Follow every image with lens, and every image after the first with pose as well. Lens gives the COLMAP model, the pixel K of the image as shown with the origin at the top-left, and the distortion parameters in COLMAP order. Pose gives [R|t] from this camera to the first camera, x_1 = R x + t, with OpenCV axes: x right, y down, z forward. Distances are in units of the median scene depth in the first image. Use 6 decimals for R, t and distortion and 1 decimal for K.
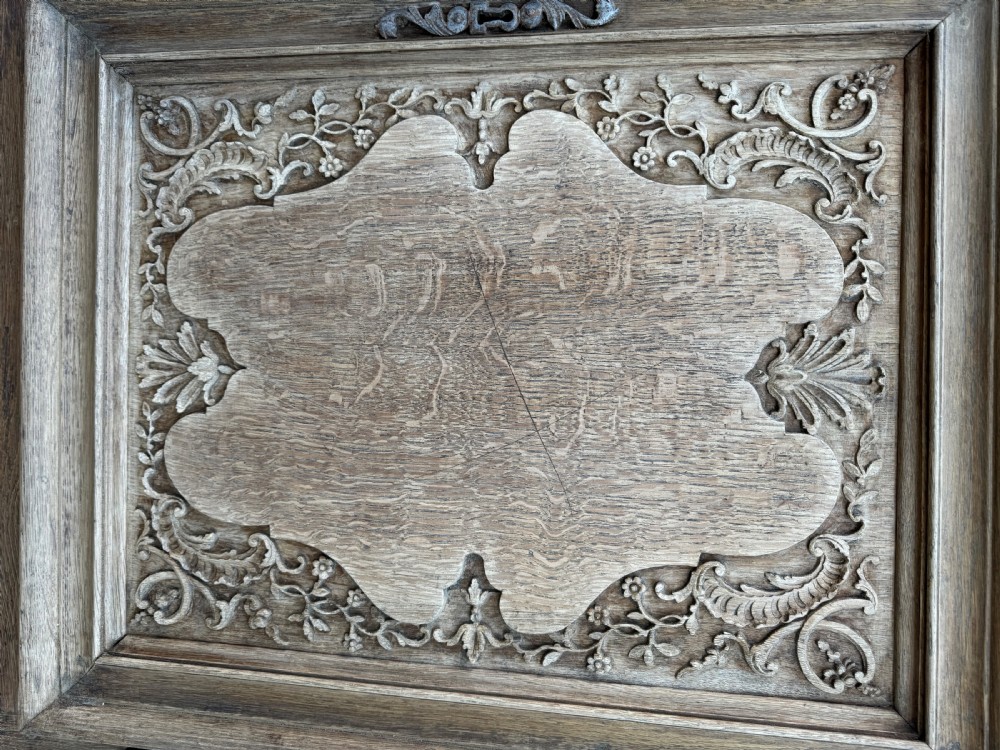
lens RADIAL K [[692.8, 0, 518.0], [0, 692.8, 351.7], [0, 0, 1]] dist [0.044891, -0.057455]
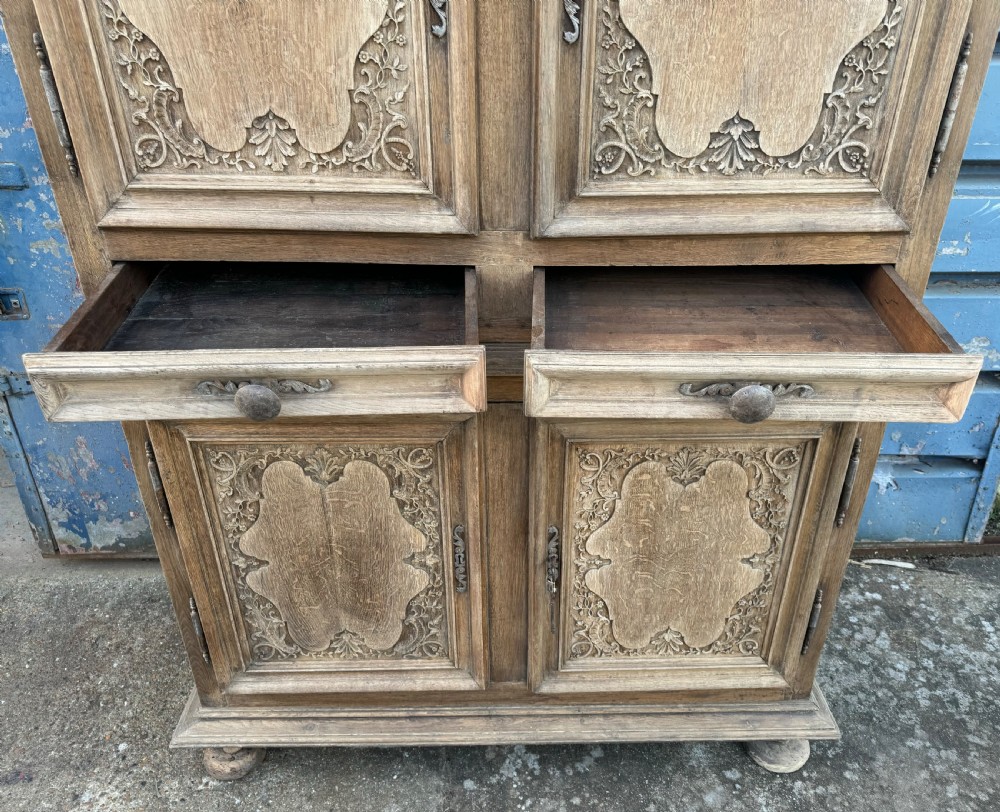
lens RADIAL K [[756.9, 0, 519.7], [0, 756.9, 411.6], [0, 0, 1]] dist [0.078515, -0.116252]
pose [[-0.028333, -0.935569, -0.352006, 1.623756], [0.999437, -0.032850, 0.006864, -0.610535], [-0.017985, -0.351613, 0.935973, -1.679531]]
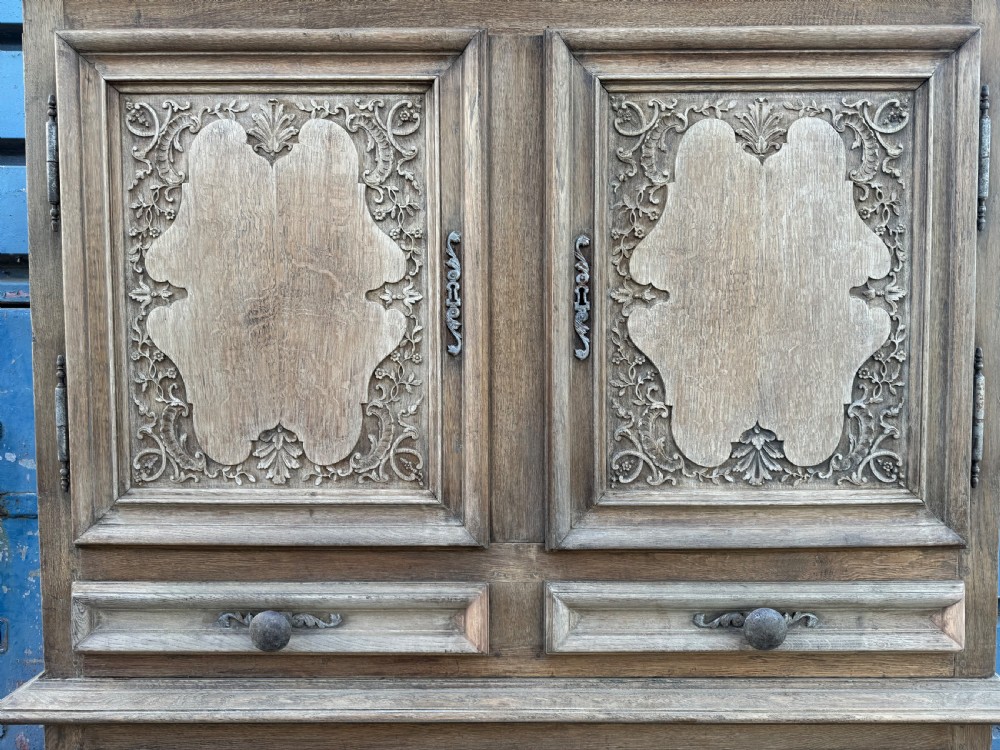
lens RADIAL K [[692.8, 0, 510.5], [0, 692.8, 388.1], [0, 0, 1]] dist [0.044891, -0.057455]
pose [[-0.034366, -0.991186, 0.127945, 1.503785], [0.999403, -0.033636, 0.007862, -0.642041], [-0.003489, 0.128139, 0.991750, -1.264379]]
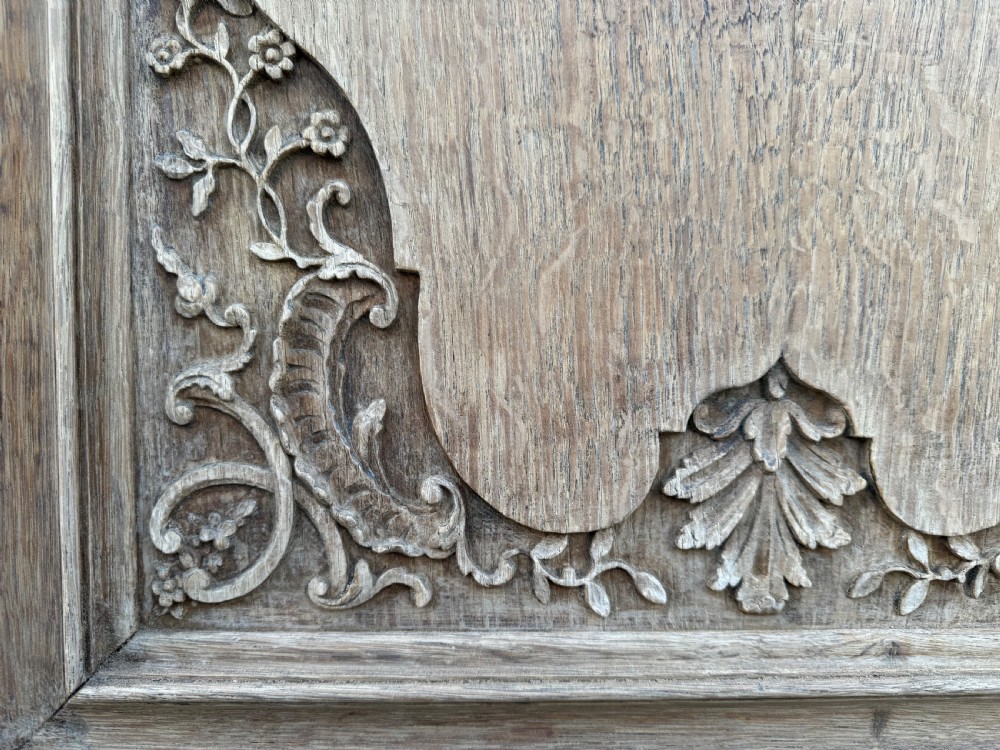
lens RADIAL K [[712.9, 0, 505.8], [0, 712.9, 382.9], [0, 0, 1]] dist [0.007307, -0.016215]
pose [[-0.032151, -0.992400, 0.118782, 1.613822], [0.997675, -0.024720, 0.063509, -1.504727], [-0.060090, 0.120547, 0.990887, 0.255273]]
